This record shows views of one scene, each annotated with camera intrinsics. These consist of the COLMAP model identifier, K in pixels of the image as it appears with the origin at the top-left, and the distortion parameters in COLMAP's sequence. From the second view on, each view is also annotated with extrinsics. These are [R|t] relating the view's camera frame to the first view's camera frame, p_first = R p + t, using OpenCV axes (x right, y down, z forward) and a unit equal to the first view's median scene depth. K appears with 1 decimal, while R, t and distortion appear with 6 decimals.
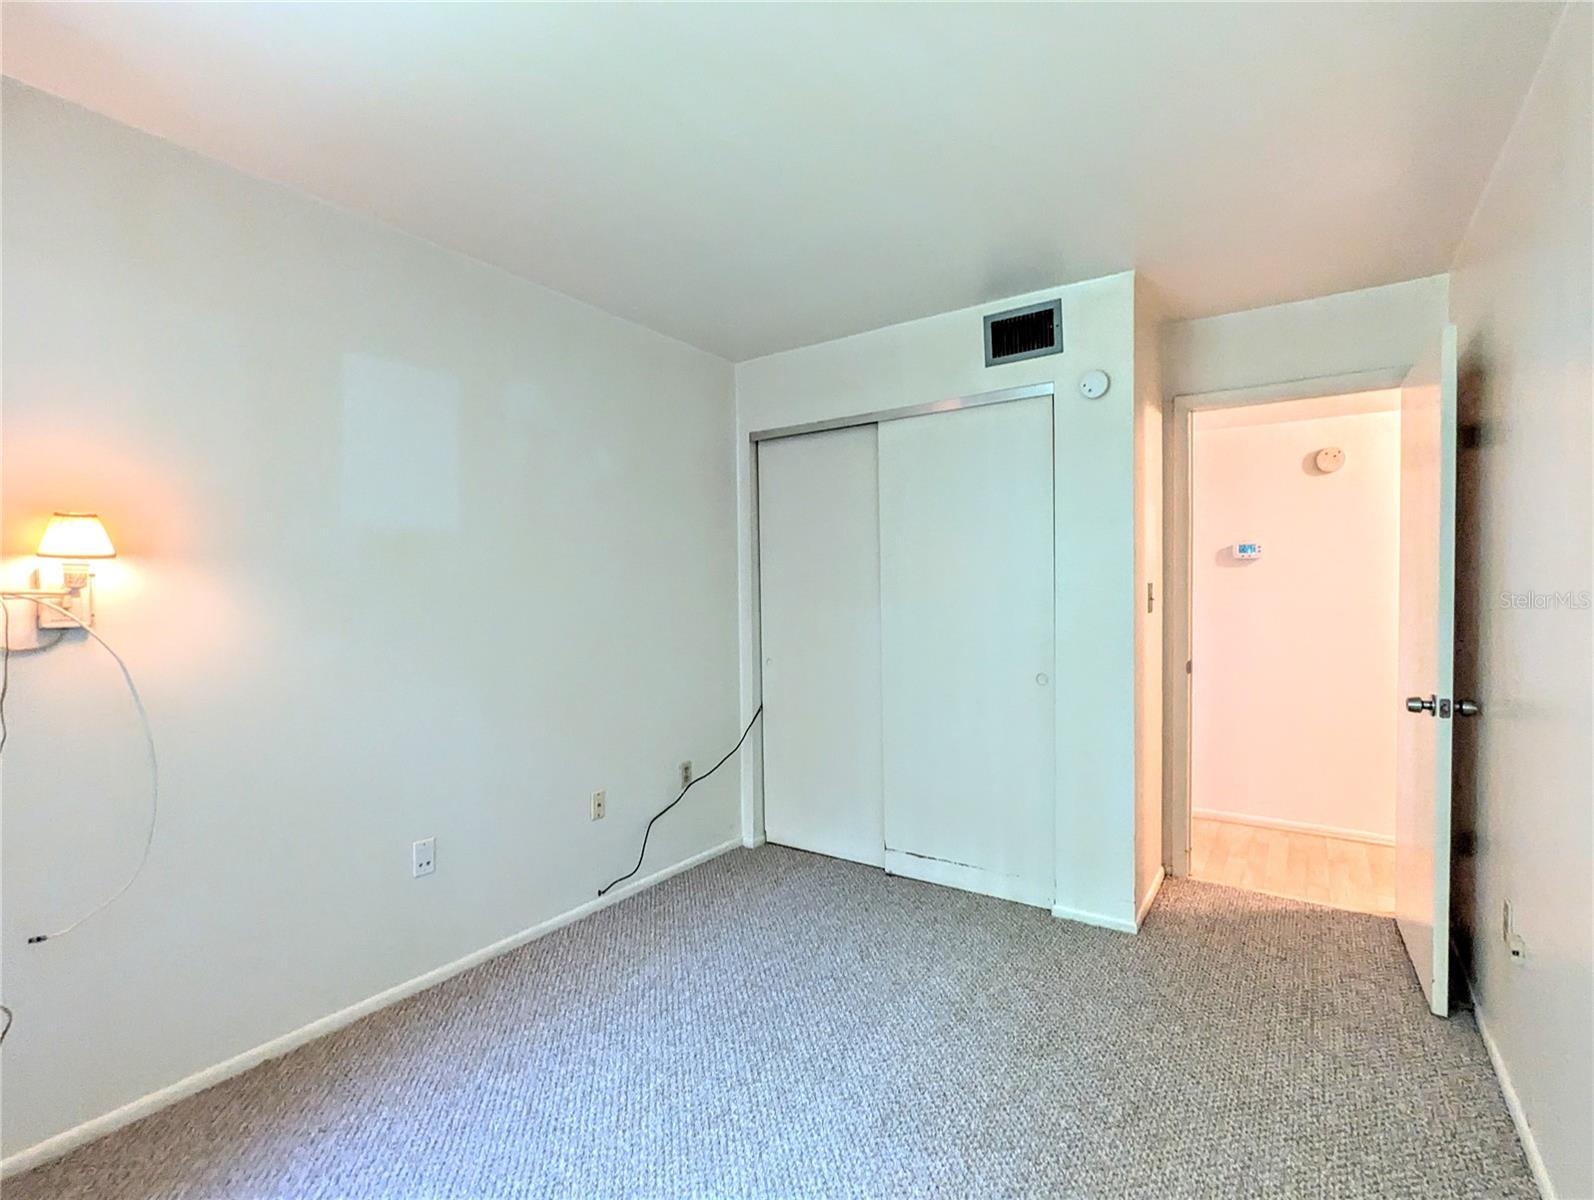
lens RADIAL K [[753.7, 0, 794.5], [0, 753.7, 602.4], [0, 0, 1]] dist [-0.004259, 0.000001]
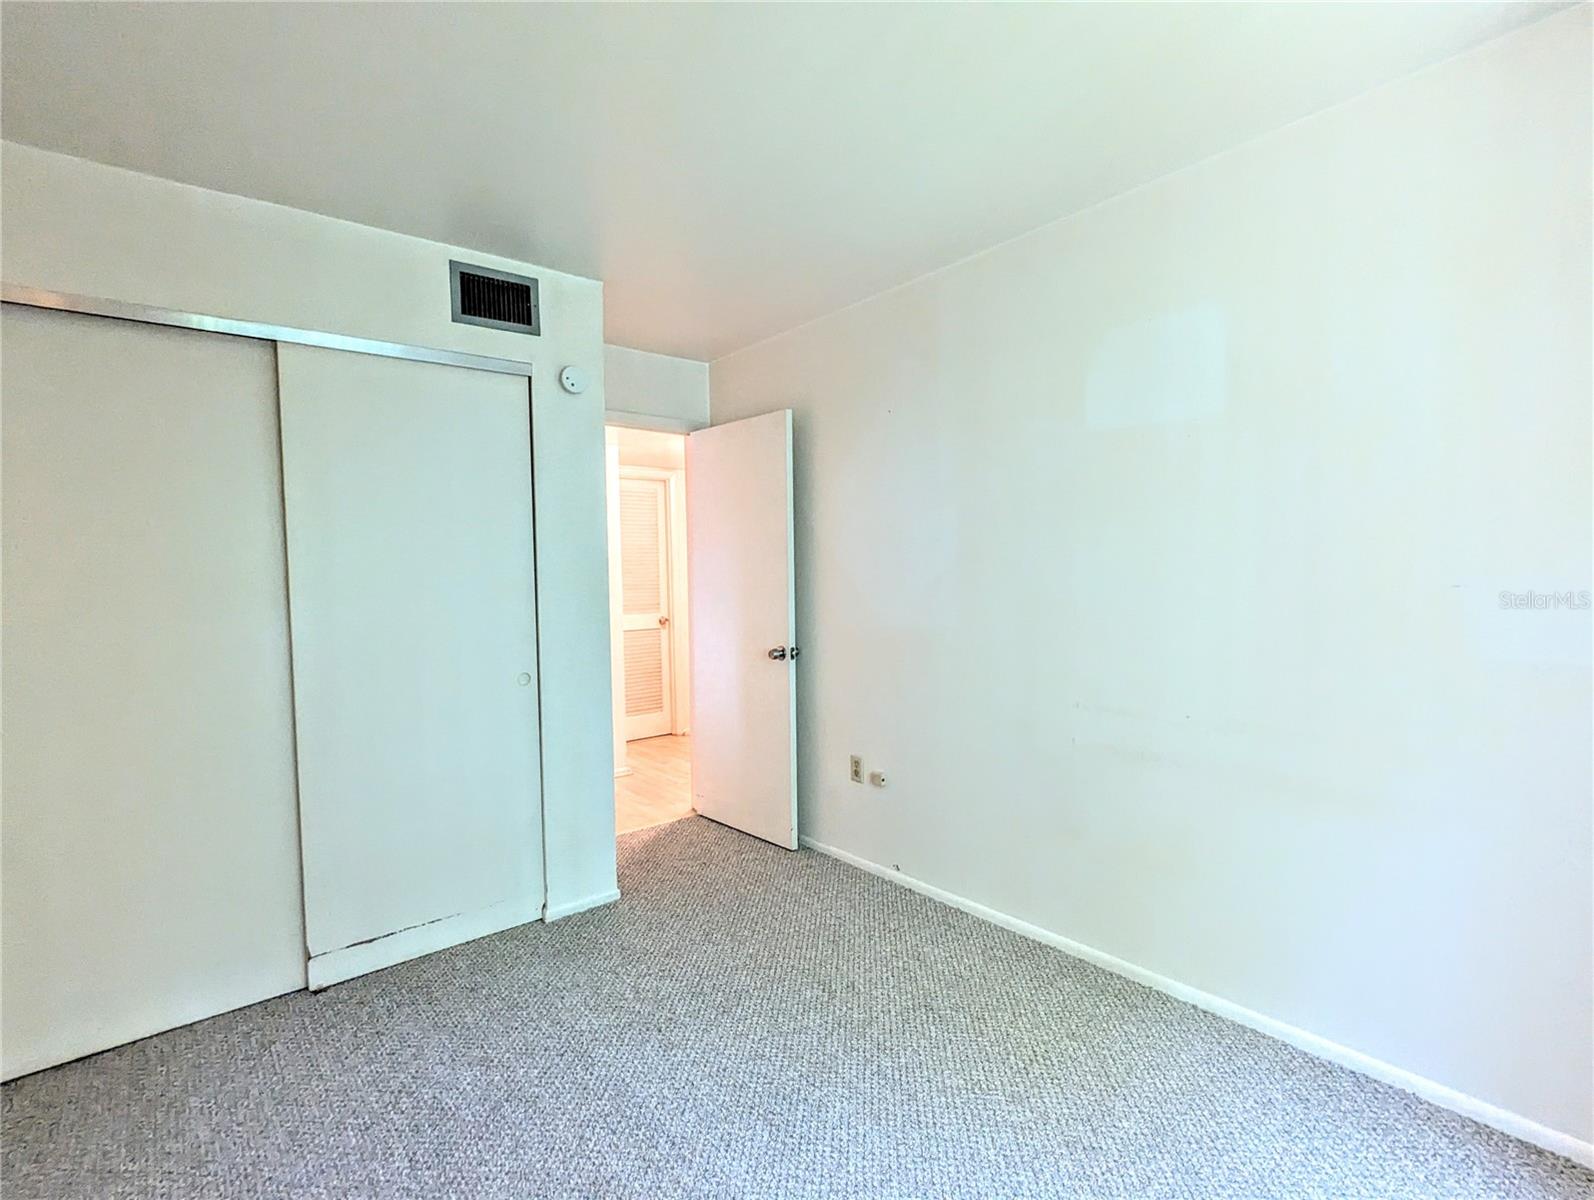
lens RADIAL K [[753.7, 0, 794.5], [0, 753.7, 602.4], [0, 0, 1]] dist [-0.004259, 0.000001]
pose [[0.273593, -0.036055, 0.961169, -0.489777], [0.039401, 0.998879, 0.026254, -0.004414], [-0.961038, 0.030688, 0.274707, 0.431030]]
